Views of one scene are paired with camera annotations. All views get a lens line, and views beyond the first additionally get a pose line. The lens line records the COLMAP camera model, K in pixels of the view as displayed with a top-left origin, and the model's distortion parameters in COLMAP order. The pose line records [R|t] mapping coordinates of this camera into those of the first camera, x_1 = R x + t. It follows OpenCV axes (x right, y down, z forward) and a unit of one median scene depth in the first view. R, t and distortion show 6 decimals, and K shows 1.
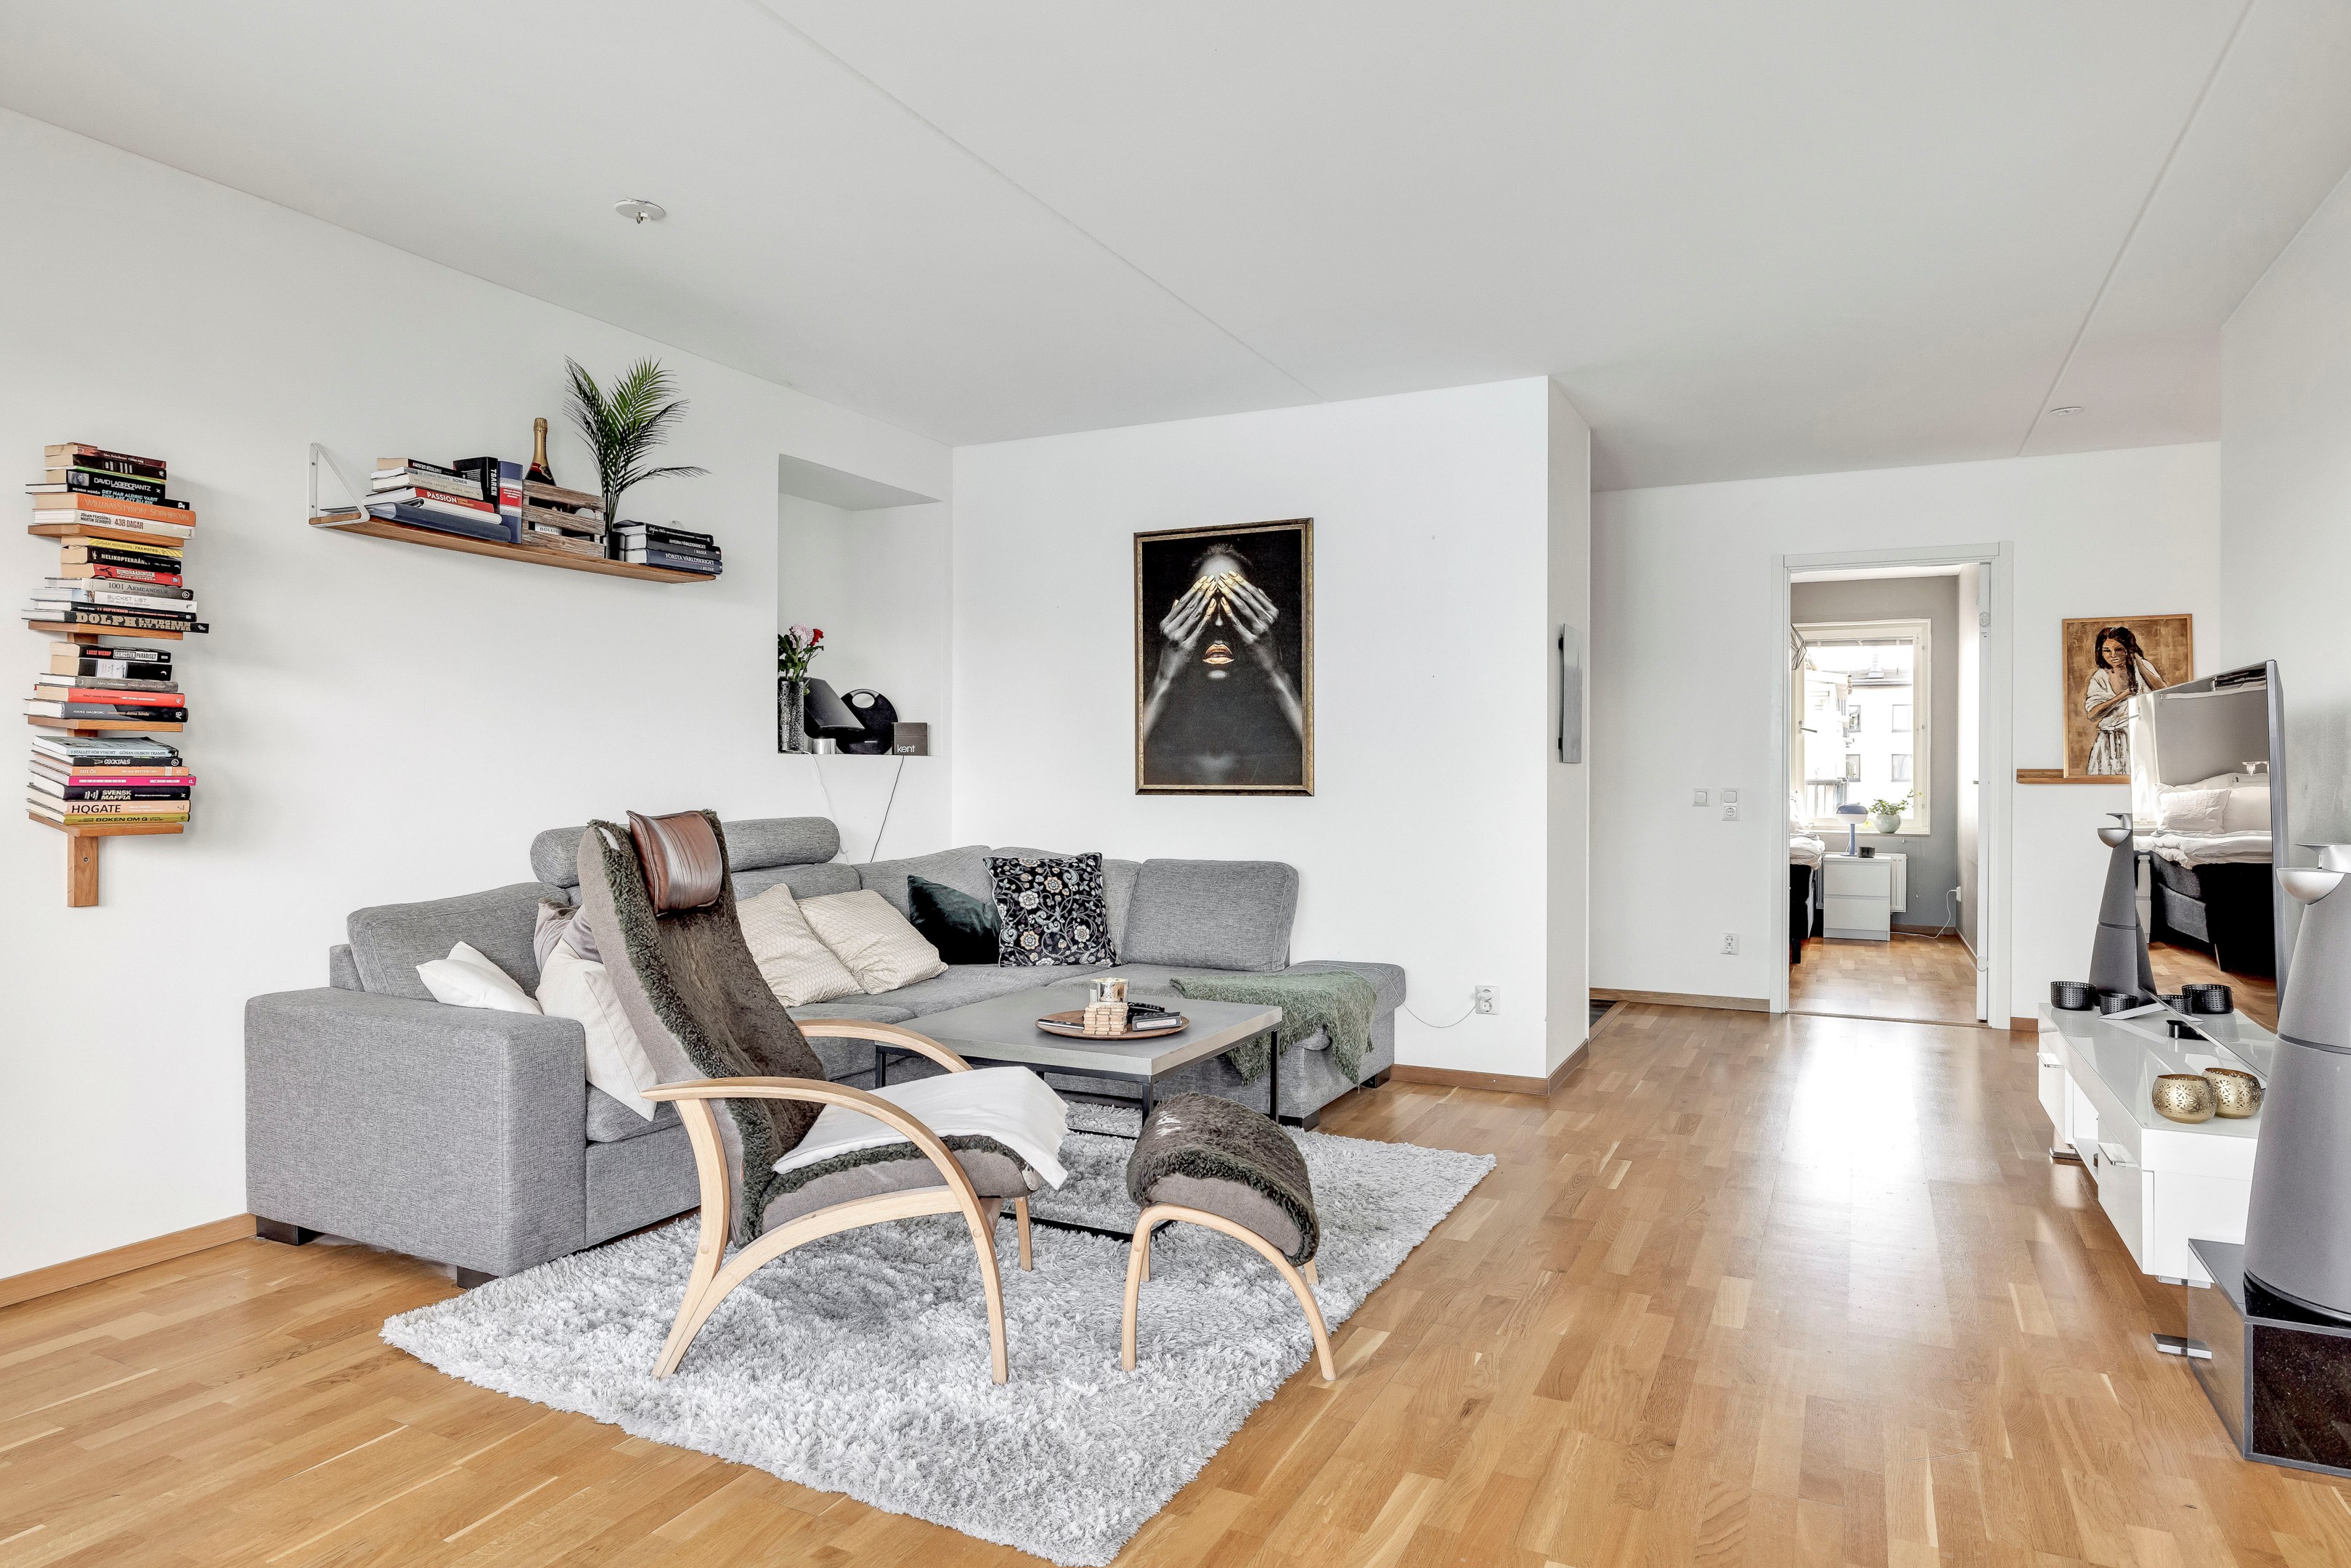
lens RADIAL K [[1390.2, 0, 1166.9], [0, 1390.2, 776.8], [0, 0, 1]] dist [-0.000483, 0.000462]
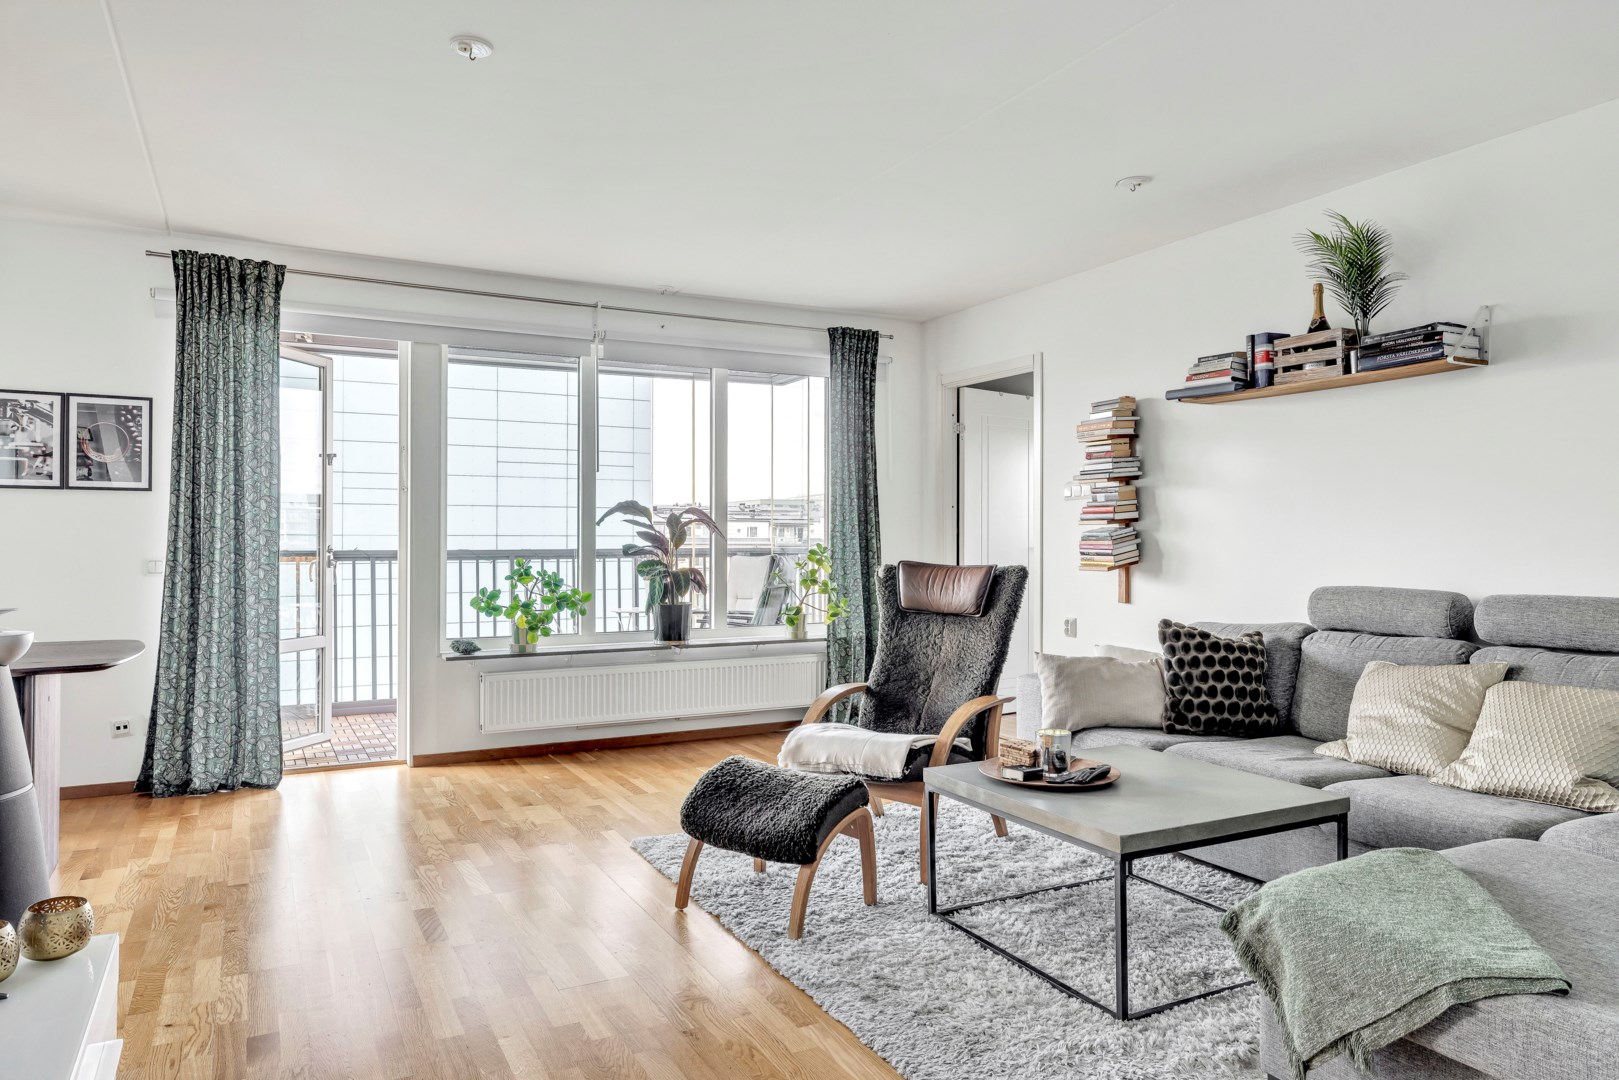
lens RADIAL K [[1052.3, 0, 810.4], [0, 1052.3, 529.4], [0, 0, 1]] dist [0.003631, 0.000371]
pose [[-0.584543, -0.009608, -0.811306, 0.526921], [-0.003846, 0.999951, -0.009072, -0.004657], [0.811354, -0.002183, -0.584552, 0.934416]]
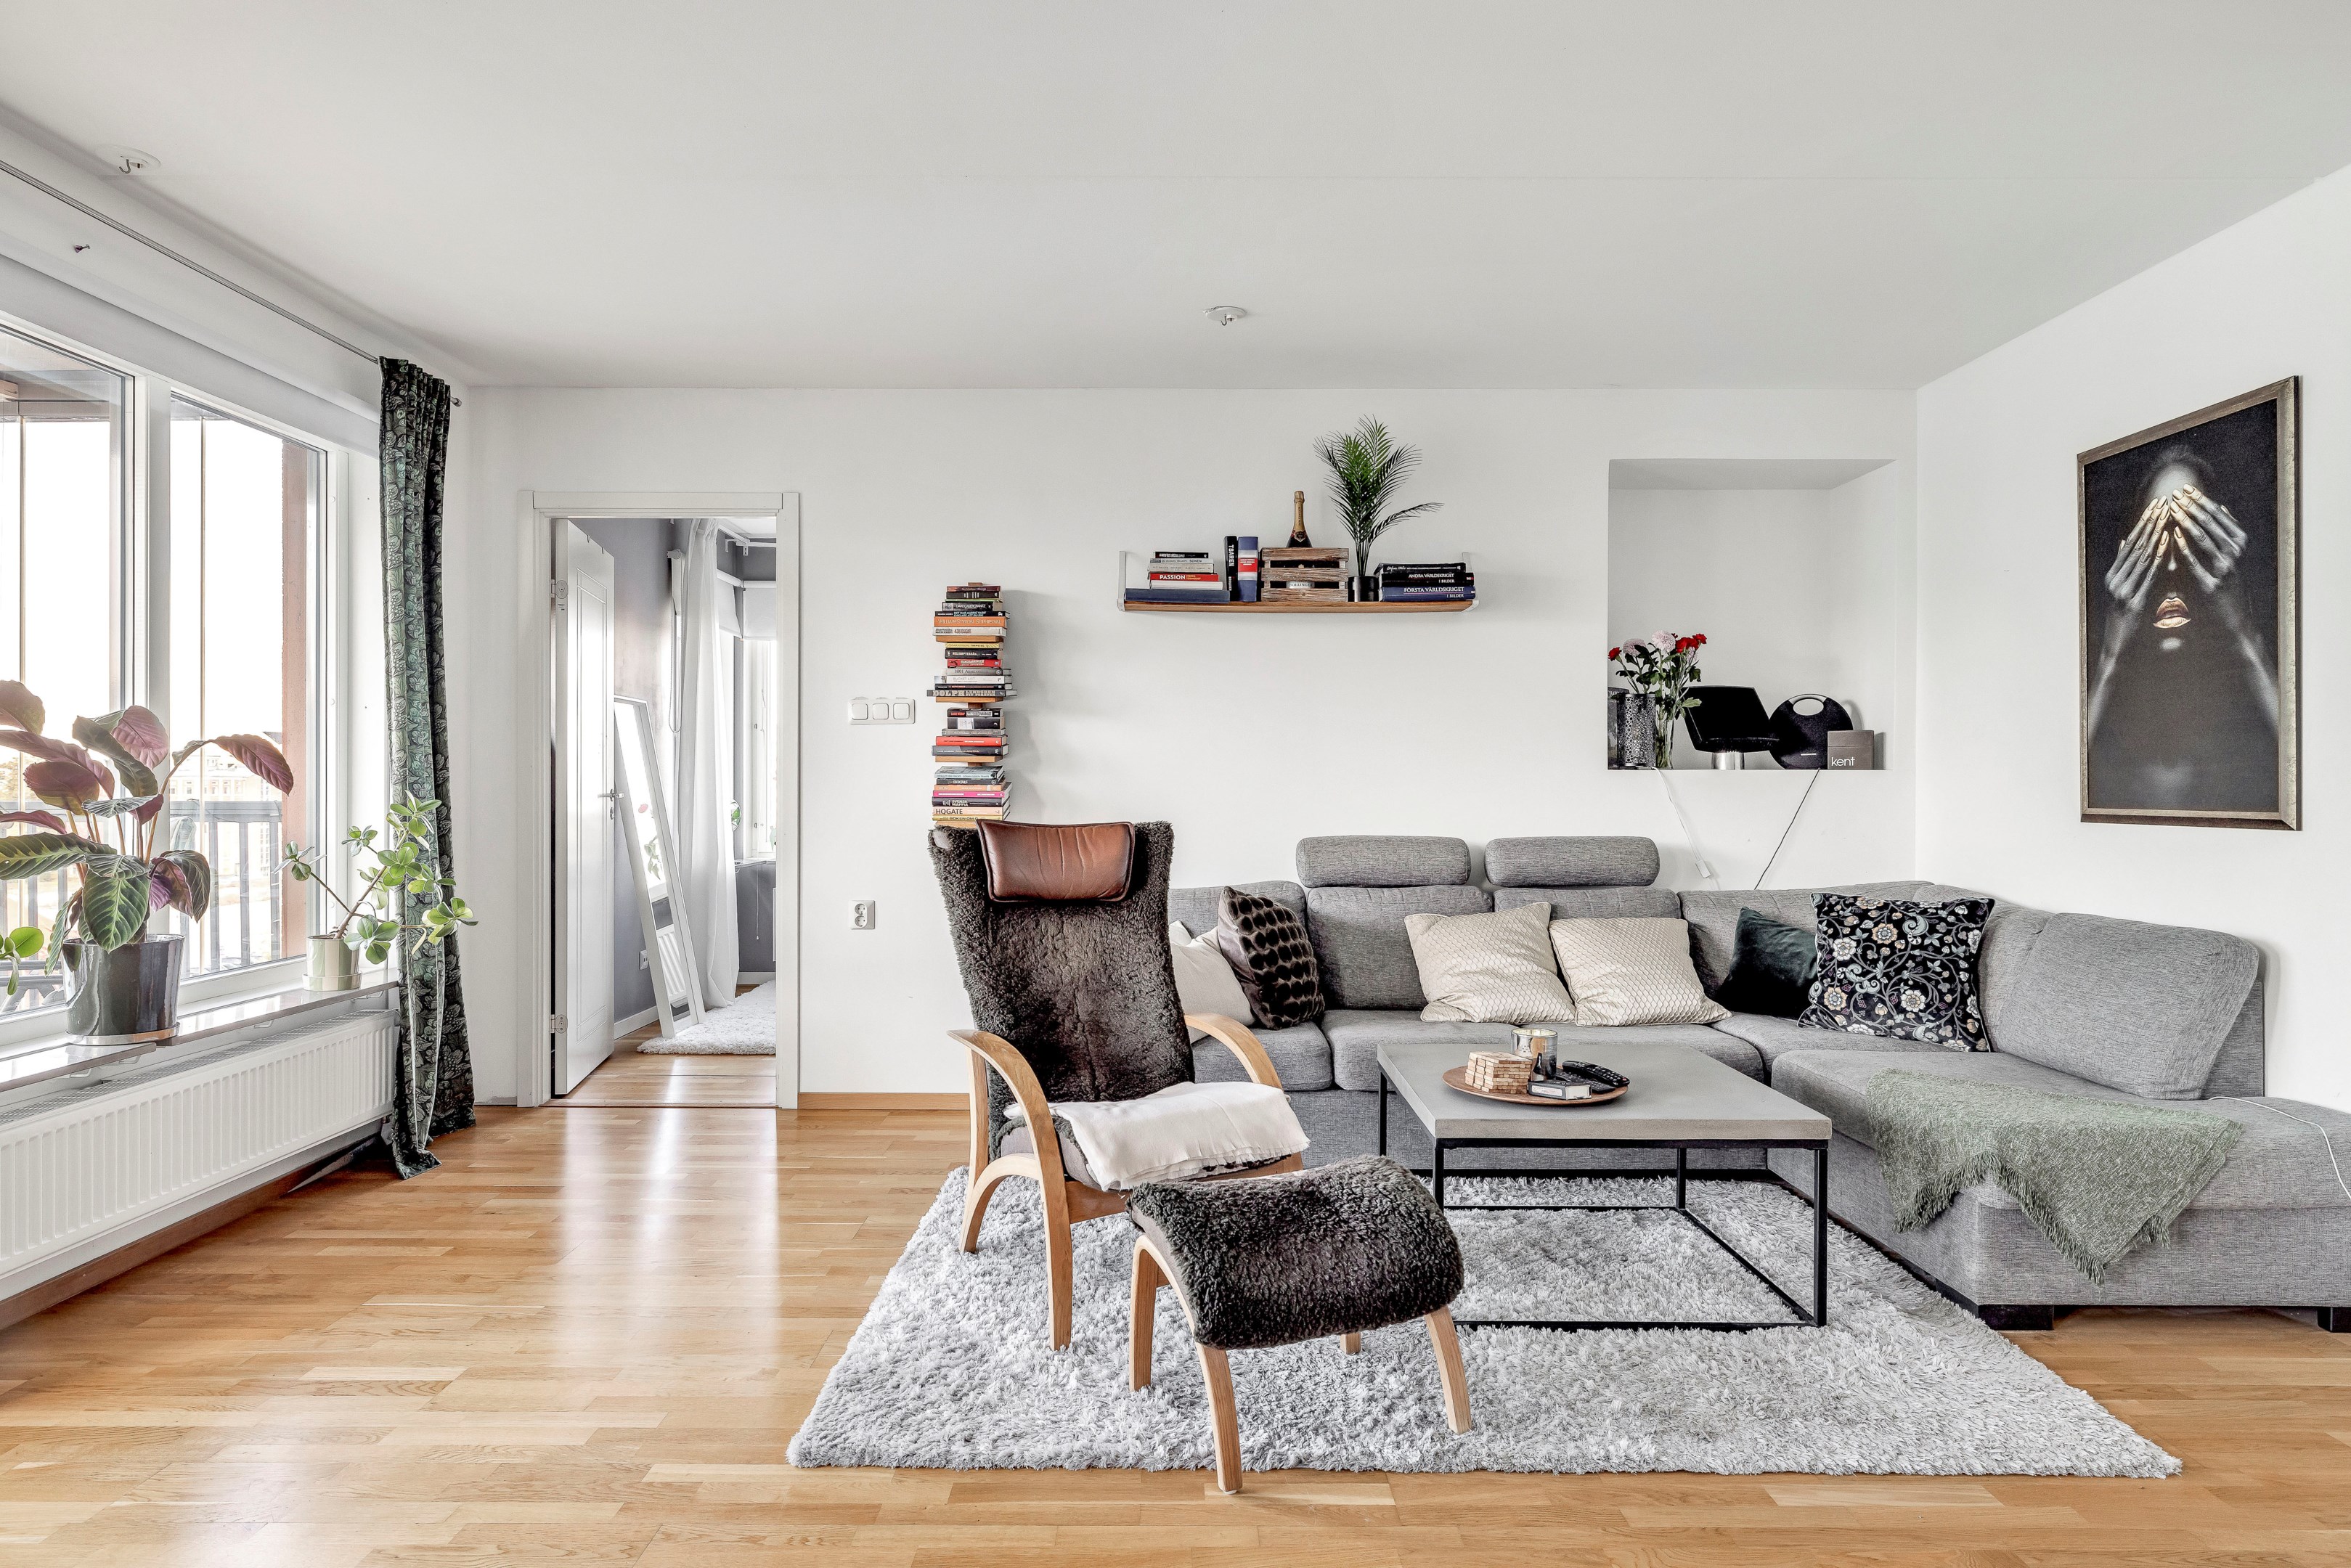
lens RADIAL K [[1390.2, 0, 1166.9], [0, 1390.2, 776.8], [0, 0, 1]] dist [-0.000483, 0.000462]
pose [[0.443000, -0.004356, -0.896511, 0.442279], [-0.003707, 0.999971, -0.006690, -0.003963], [0.896514, 0.006287, 0.442971, 0.290025]]
